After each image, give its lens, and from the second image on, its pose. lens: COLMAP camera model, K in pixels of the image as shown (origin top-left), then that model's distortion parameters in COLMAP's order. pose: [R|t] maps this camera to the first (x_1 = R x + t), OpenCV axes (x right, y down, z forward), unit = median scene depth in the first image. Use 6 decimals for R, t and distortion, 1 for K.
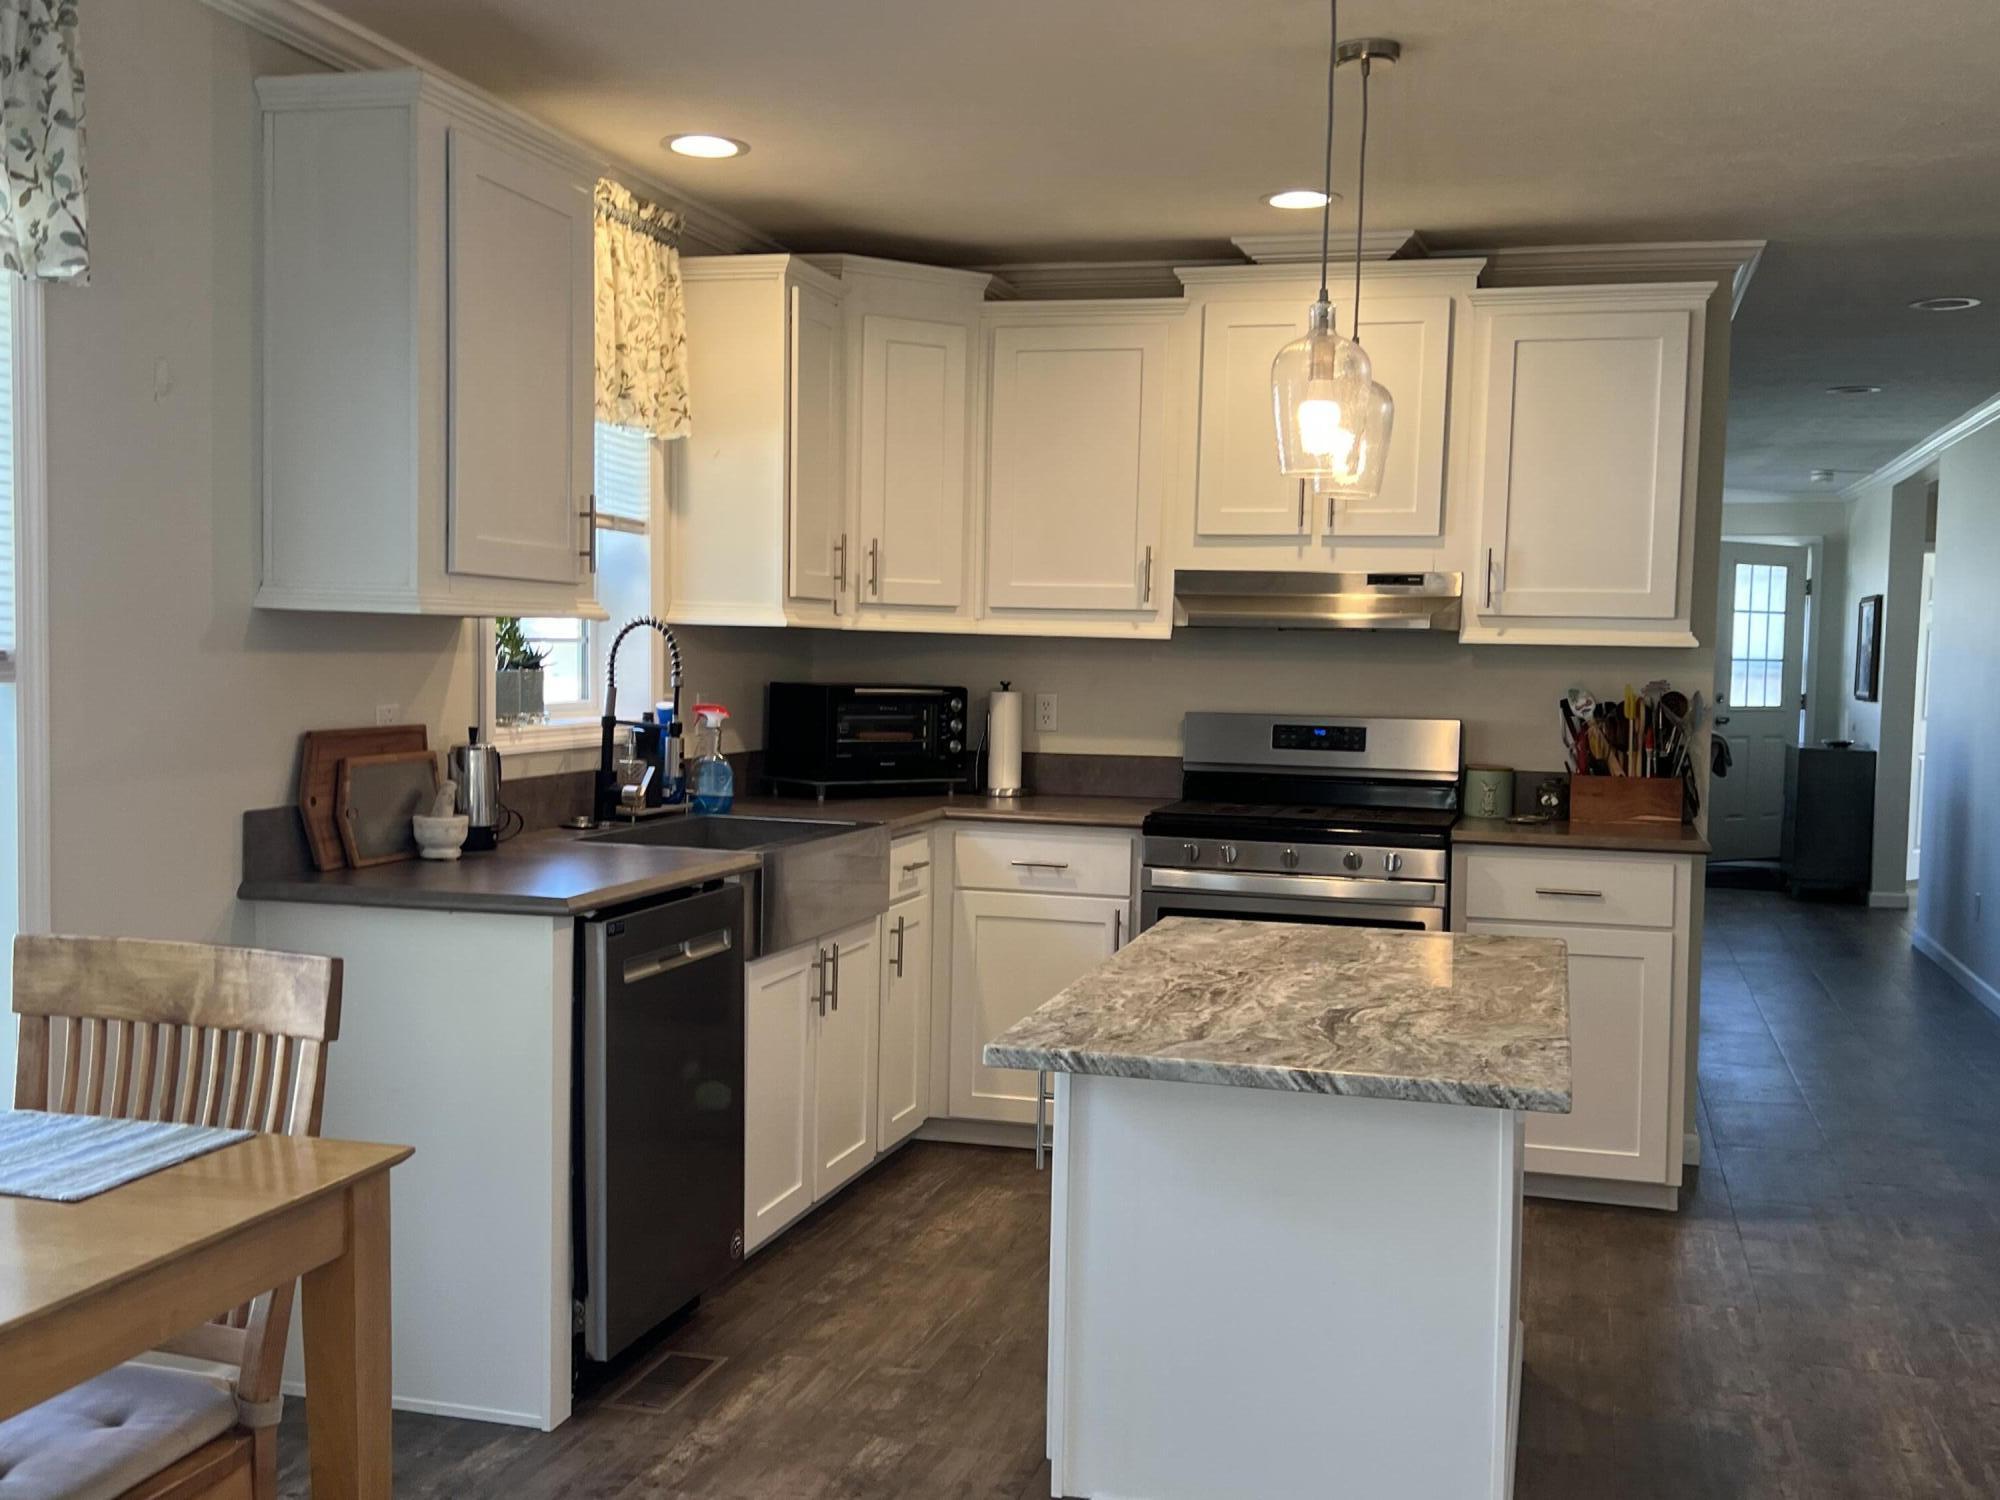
lens RADIAL K [[2023.3, 0, 1000.0], [0, 2023.3, 750.0], [0, 0, 1]] dist [-0.001769, -0.016622]
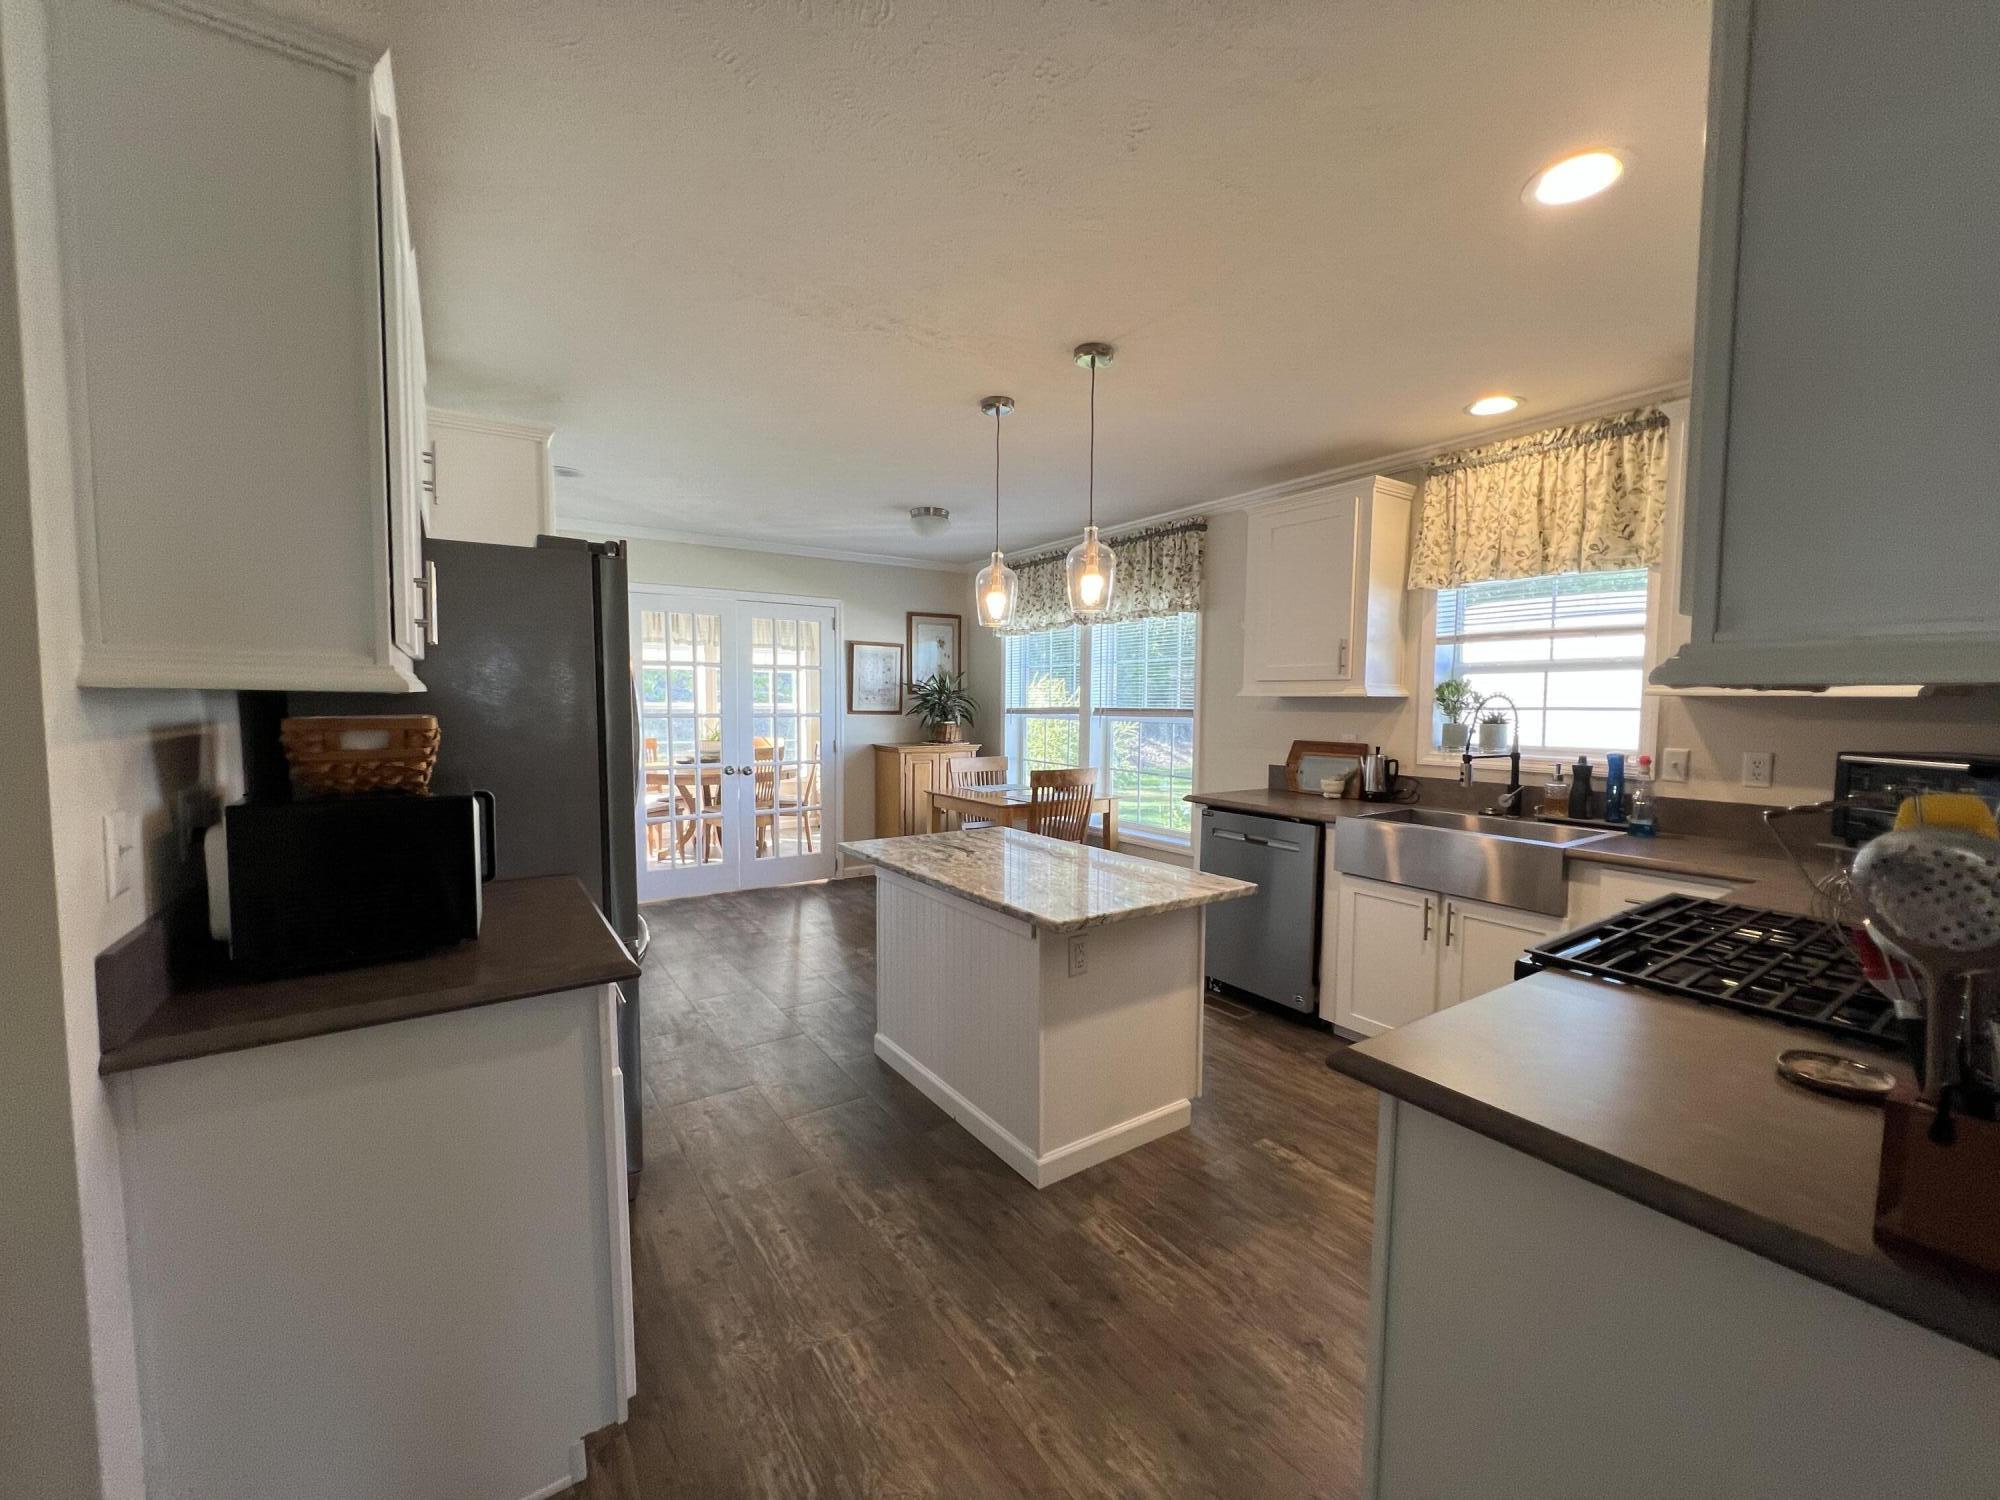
lens RADIAL K [[804.8, 0, 999.9], [0, 804.8, 745.2], [0, 0, 1]] dist [-0.001032, -0.000423]
pose [[-0.645448, 0.023846, -0.763432, 0.726700], [-0.057486, 0.995161, 0.079685, -0.063761], [0.761638, 0.095320, -0.640954, 1.348595]]
